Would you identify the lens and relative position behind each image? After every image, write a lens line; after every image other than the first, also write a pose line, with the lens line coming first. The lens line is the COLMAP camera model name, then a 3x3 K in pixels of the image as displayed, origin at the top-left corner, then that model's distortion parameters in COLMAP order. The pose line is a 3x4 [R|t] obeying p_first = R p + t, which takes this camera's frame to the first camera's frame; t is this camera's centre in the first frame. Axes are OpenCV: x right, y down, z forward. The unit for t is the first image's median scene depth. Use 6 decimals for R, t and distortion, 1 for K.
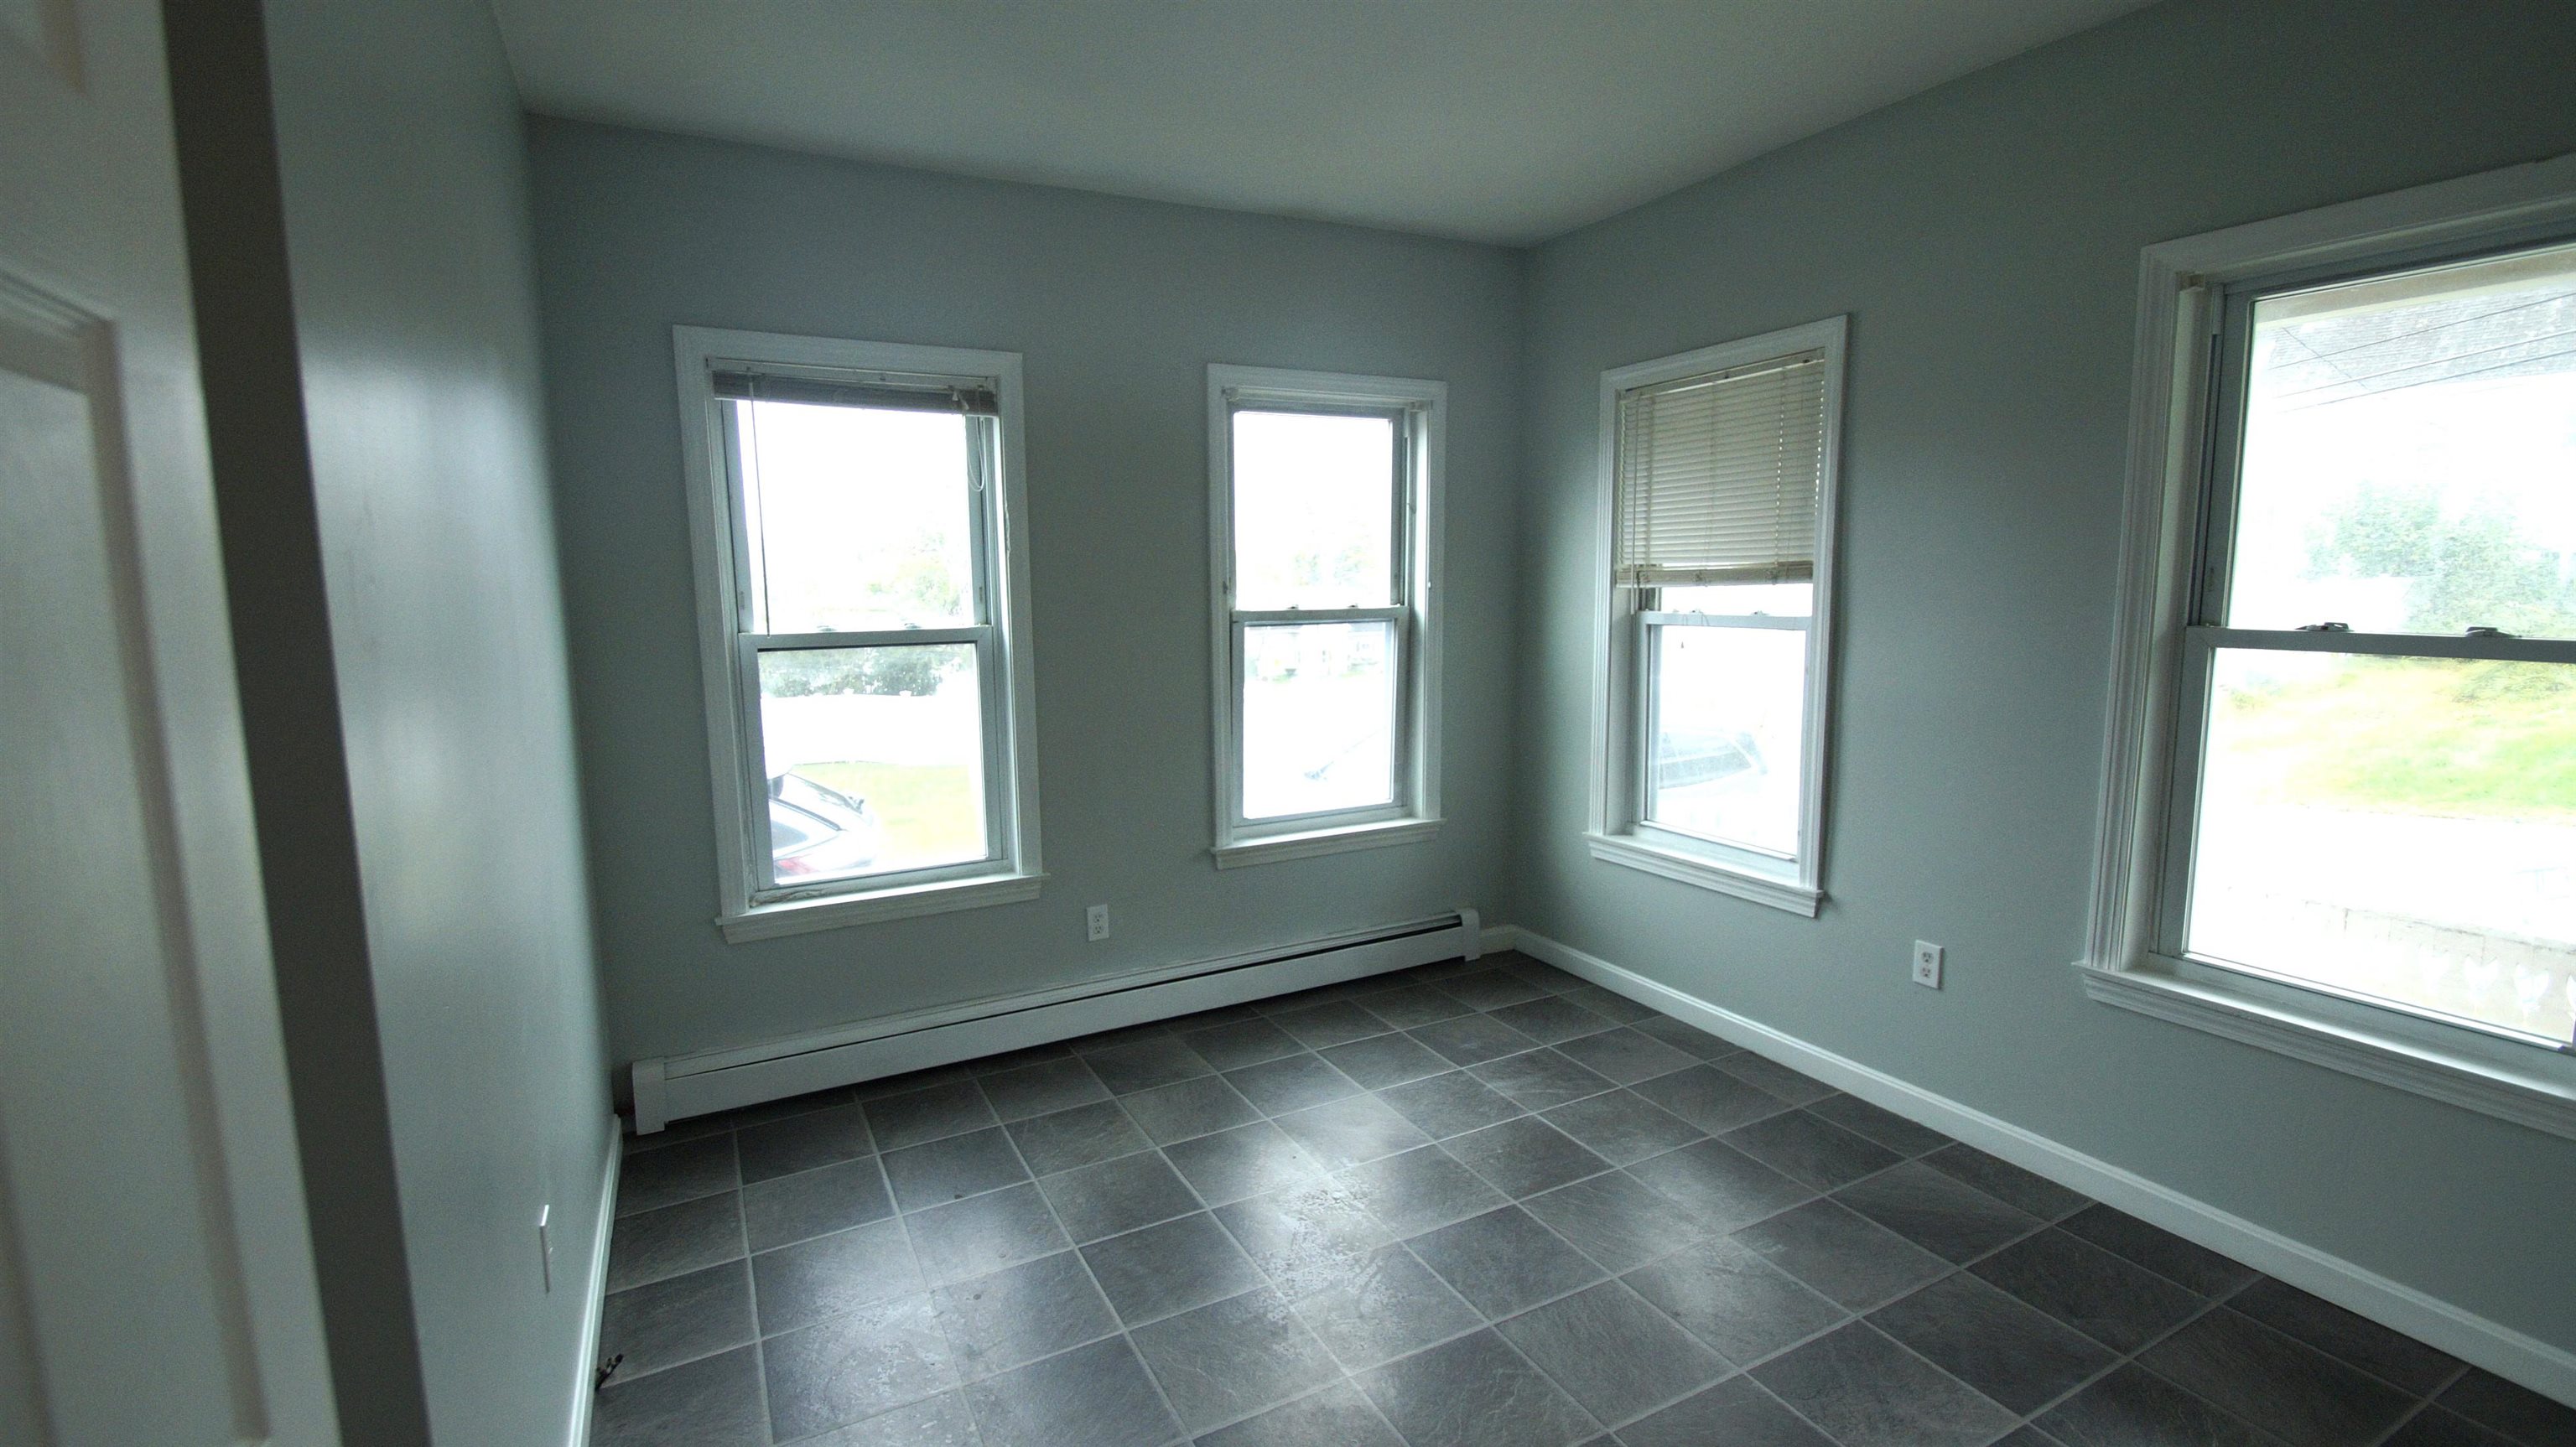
lens RADIAL K [[1142.4, 0, 1288.0], [0, 1142.4, 723.5], [0, 0, 1]] dist [0.000613, 0.000047]
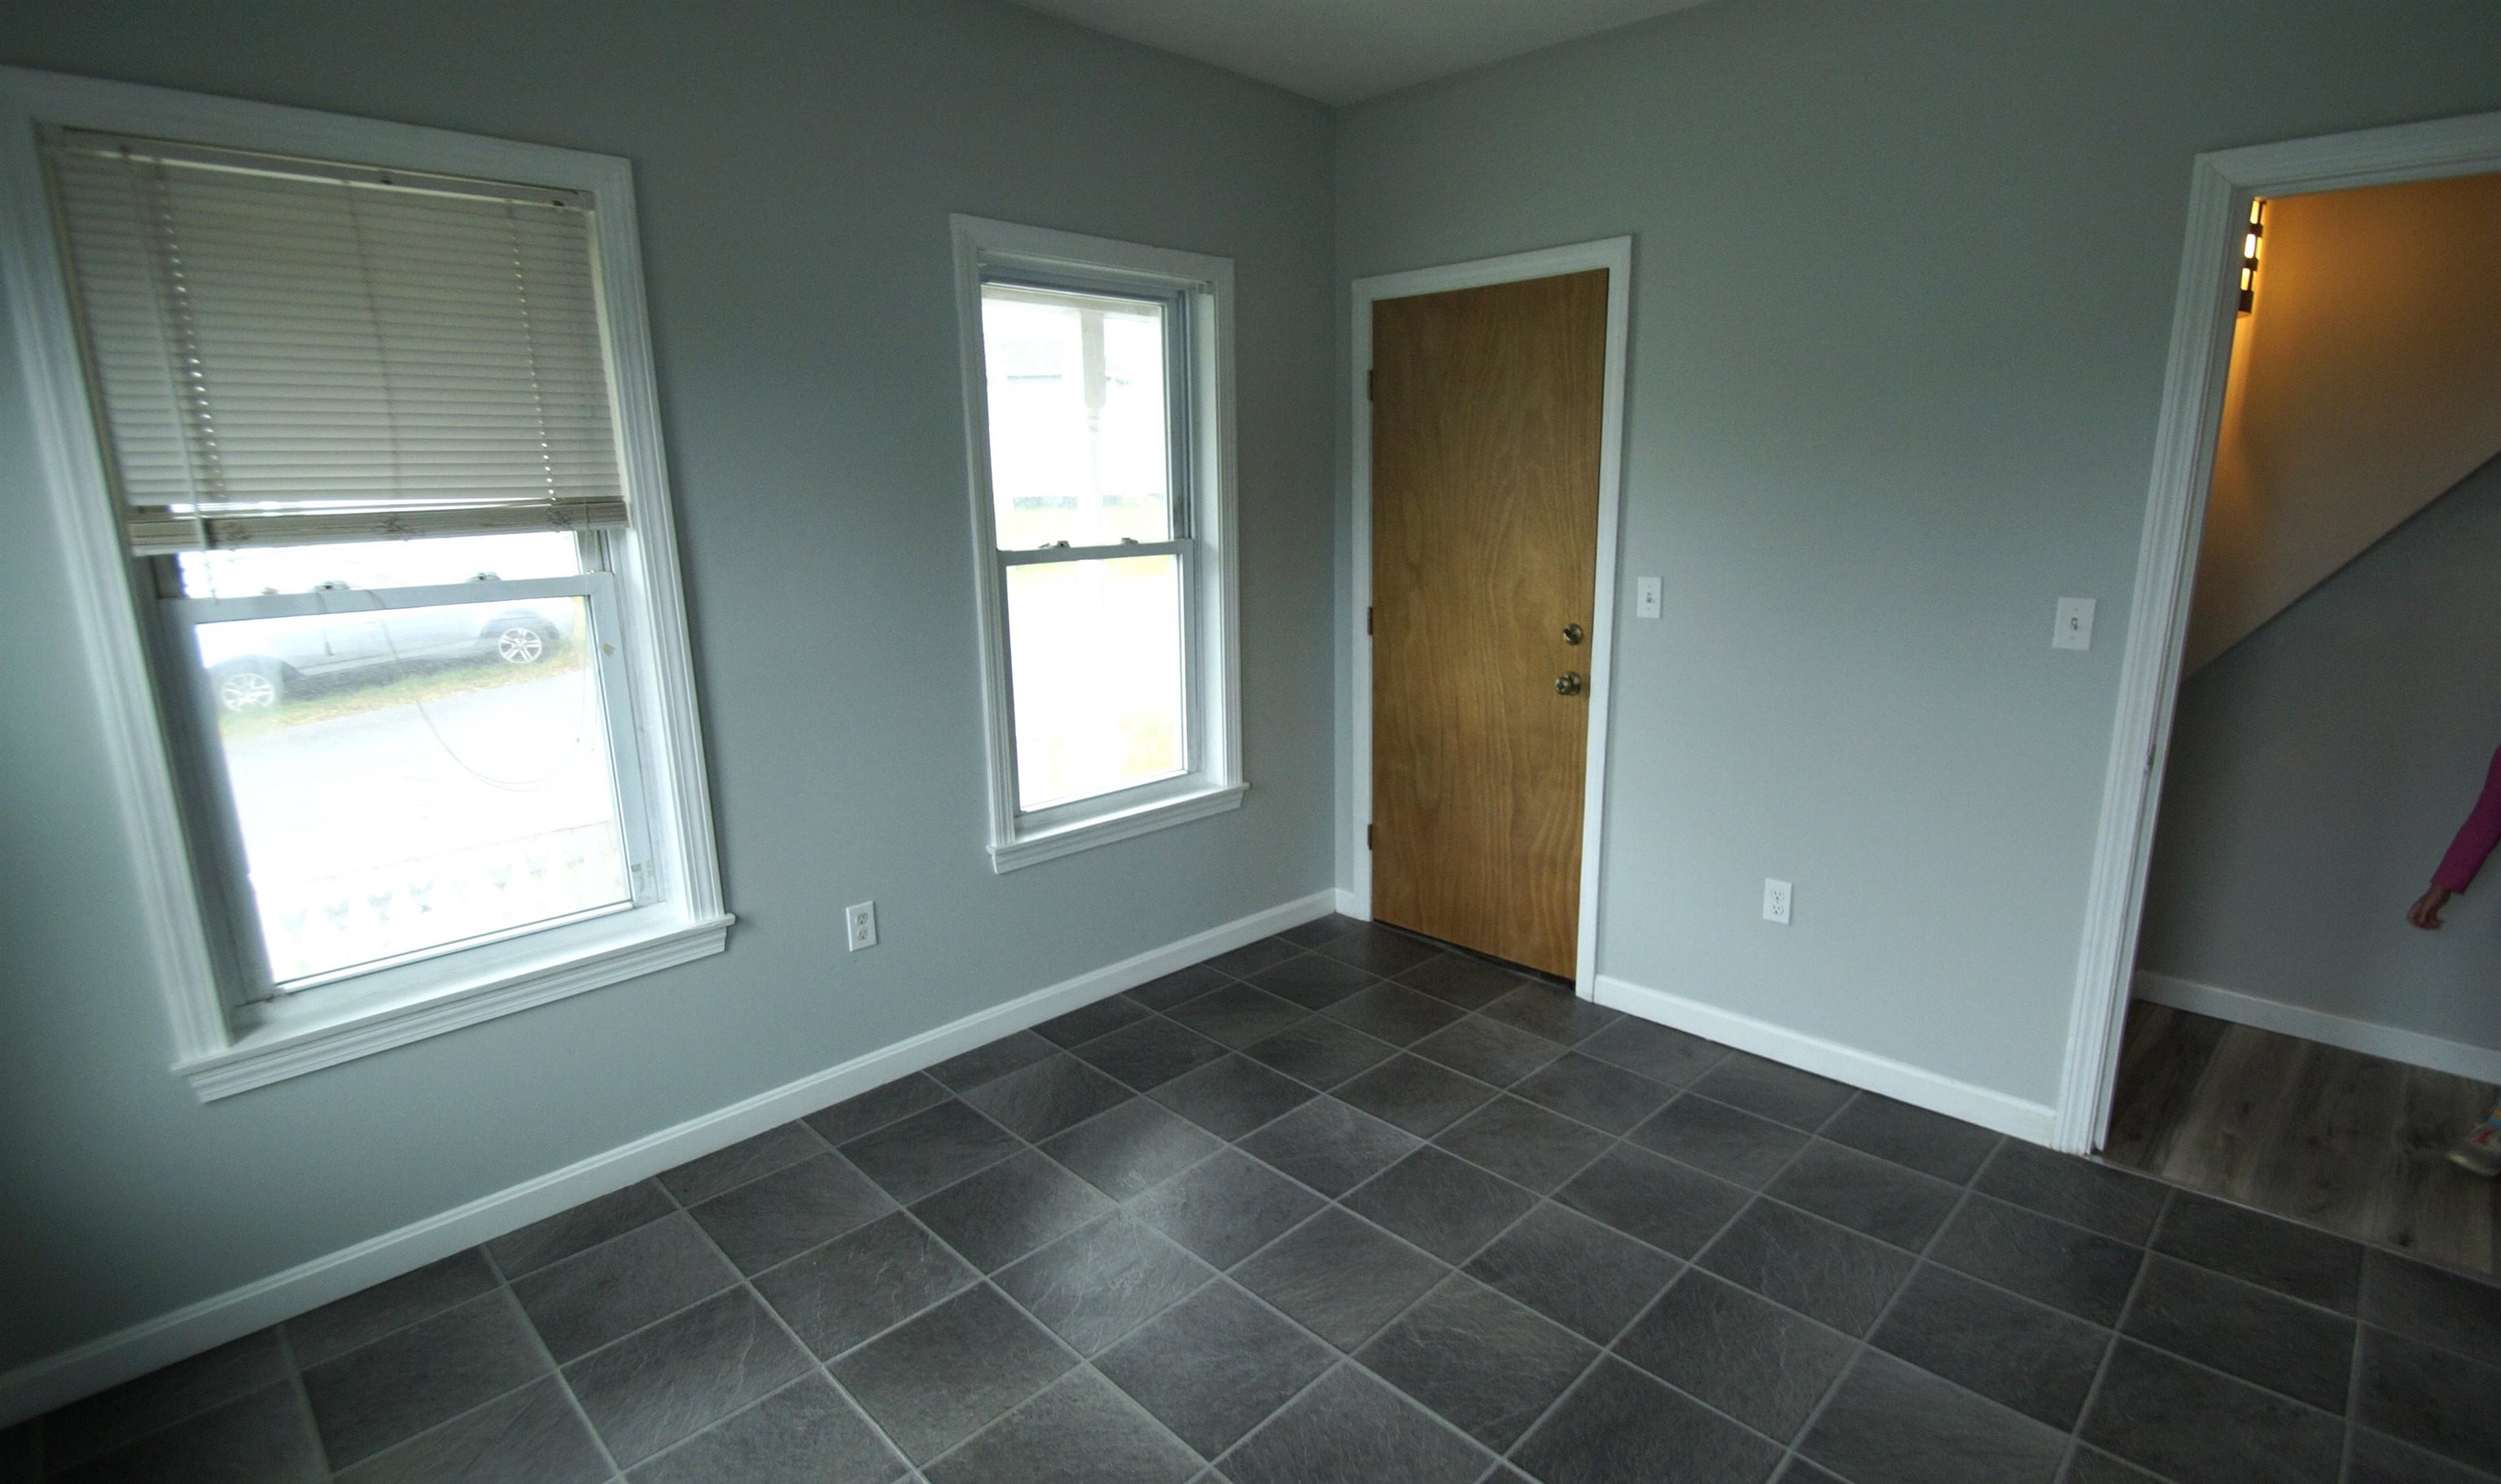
lens RADIAL K [[1194.1, 0, 1255.0], [0, 1194.1, 750.1], [0, 0, 1]] dist [0.000604, -0.000179]
pose [[-0.297810, -0.194643, 0.934571, -0.400306], [0.138187, 0.959892, 0.243951, -0.115940], [-0.944570, 0.201797, -0.258969, 0.842155]]
